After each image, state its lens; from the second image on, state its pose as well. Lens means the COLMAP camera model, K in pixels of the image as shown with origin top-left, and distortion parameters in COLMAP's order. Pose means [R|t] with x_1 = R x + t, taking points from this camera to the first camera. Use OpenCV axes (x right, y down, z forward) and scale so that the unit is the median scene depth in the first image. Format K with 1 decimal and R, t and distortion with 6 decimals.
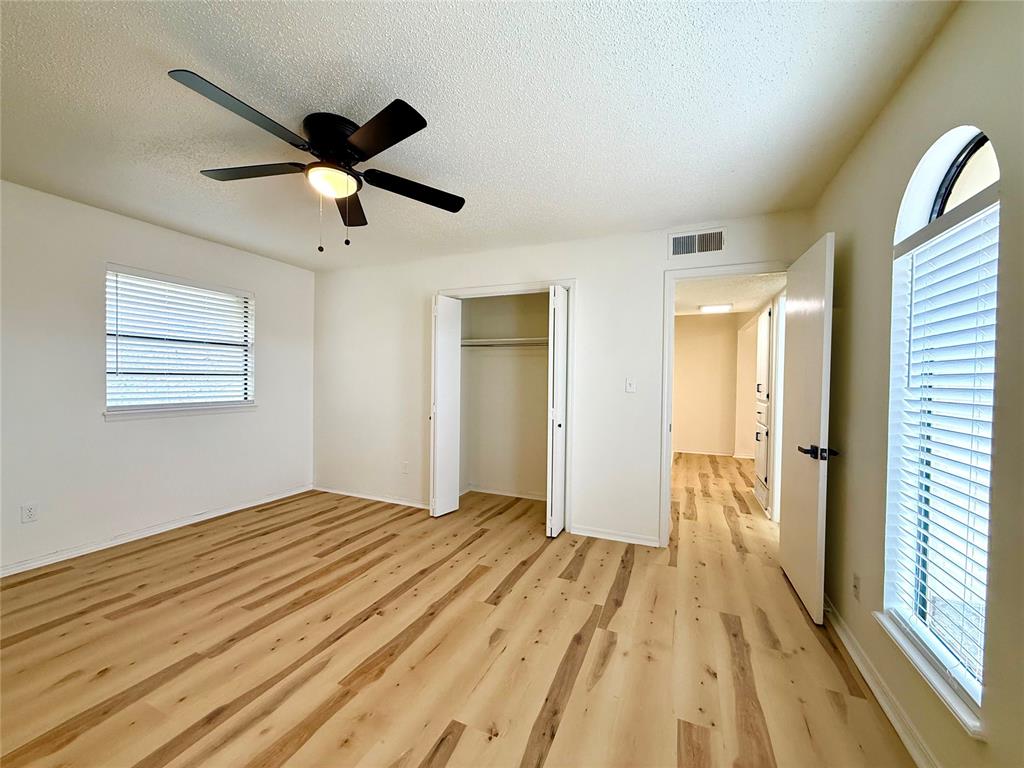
lens RADIAL K [[406.7, 0, 510.5], [0, 406.7, 381.2], [0, 0, 1]] dist [0.000435, 0.000337]
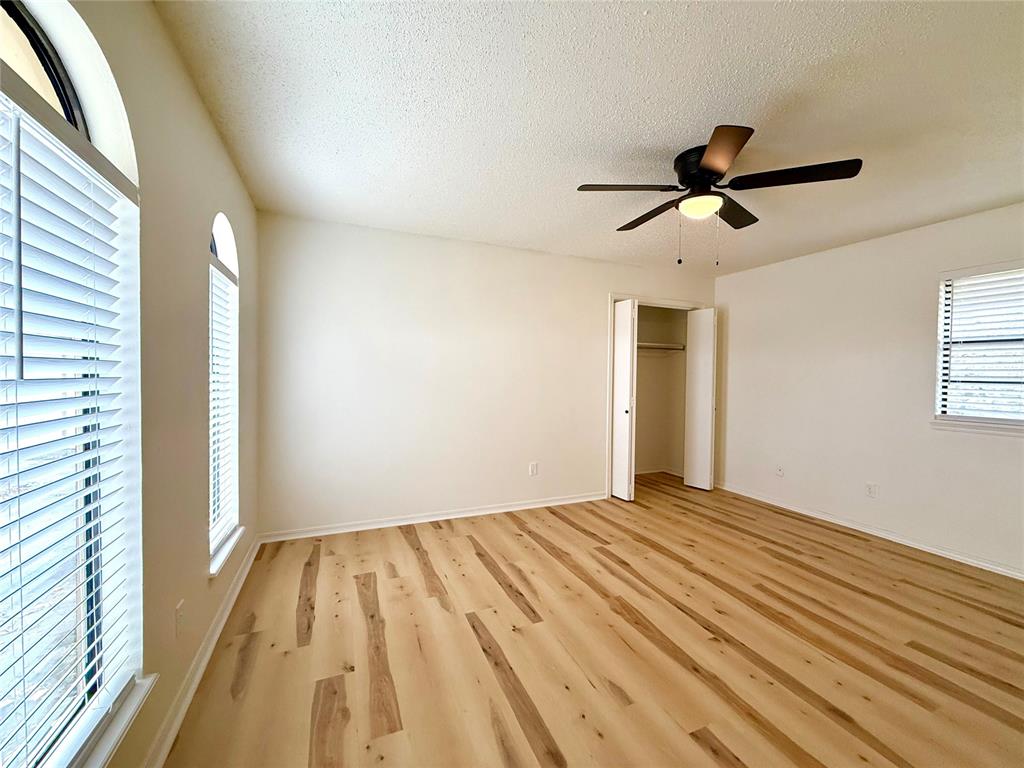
lens RADIAL K [[406.7, 0, 512.0], [0, 406.7, 379.0], [0, 0, 1]] dist [0.000435, 0.000337]
pose [[-0.687264, -0.015351, -0.726246, 0.510087], [-0.026952, 0.999627, 0.004375, -0.002440], [0.725908, 0.022580, -0.687421, 0.988239]]
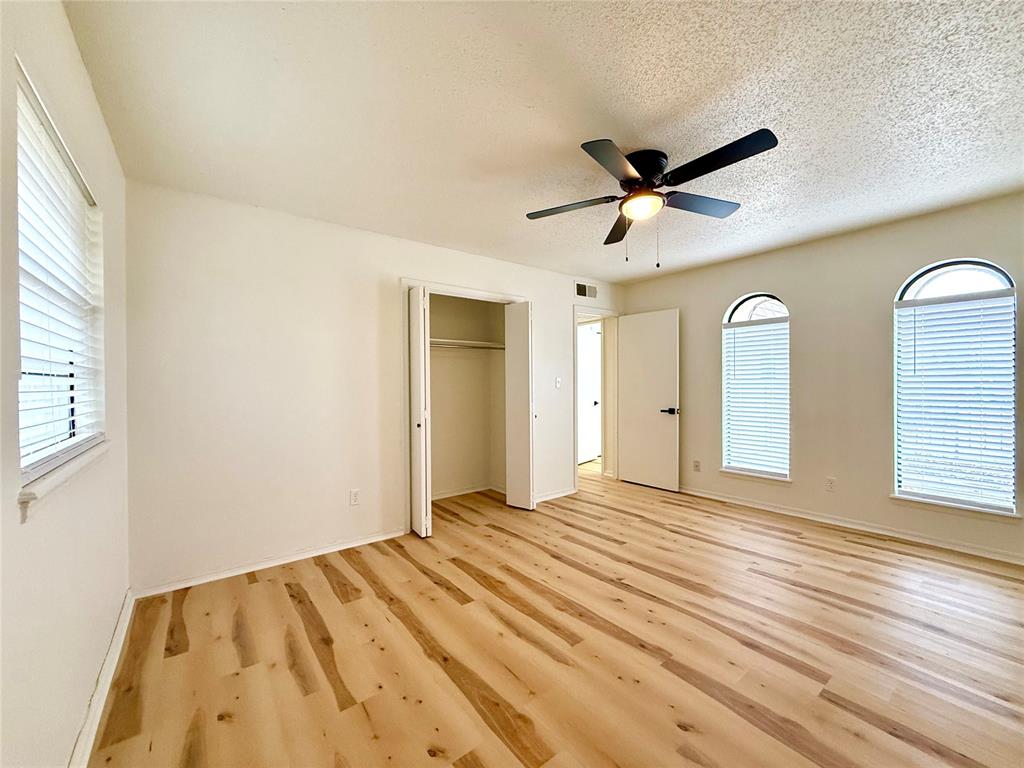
lens RADIAL K [[406.7, 0, 509.7], [0, 406.7, 384.6], [0, 0, 1]] dist [0.000435, 0.000337]
pose [[0.488548, -0.020823, 0.872289, -1.139522], [0.020109, 0.999718, 0.012602, -0.005137], [-0.872306, 0.011384, 0.488829, 0.540419]]
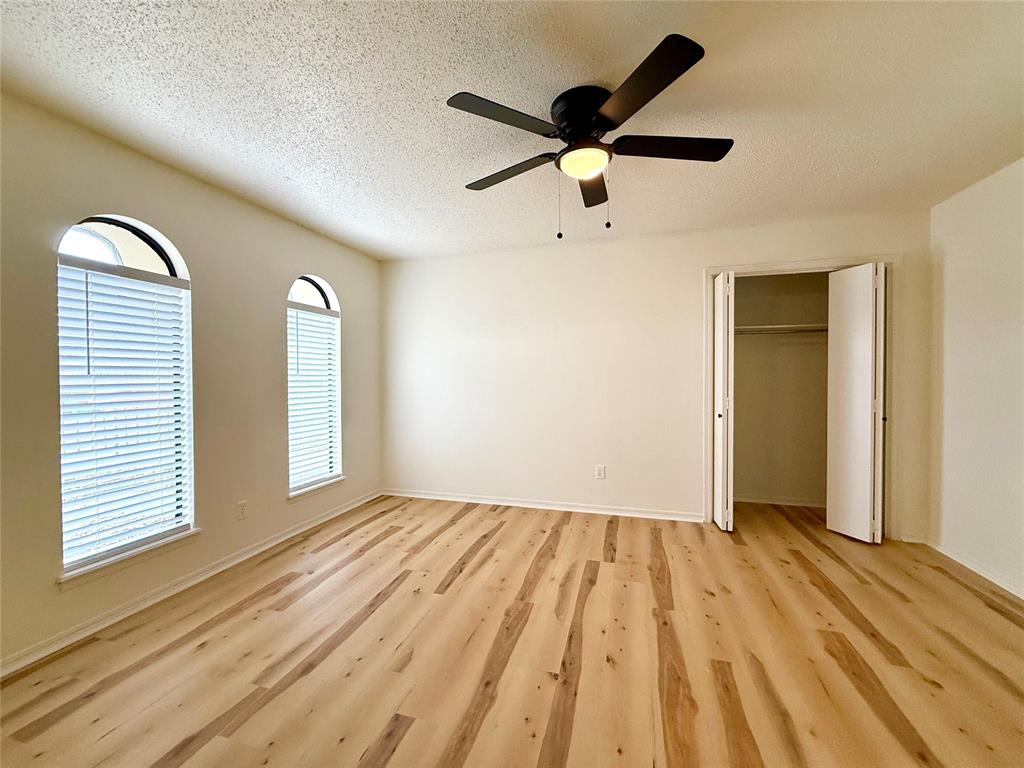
lens RADIAL K [[406.7, 0, 513.0], [0, 406.7, 380.0], [0, 0, 1]] dist [0.000435, 0.000337]
pose [[-0.992339, -0.008052, -0.123282, -0.110402], [-0.009502, 0.999892, 0.011176, 0.002214], [0.123179, 0.012261, -0.992309, 1.347494]]
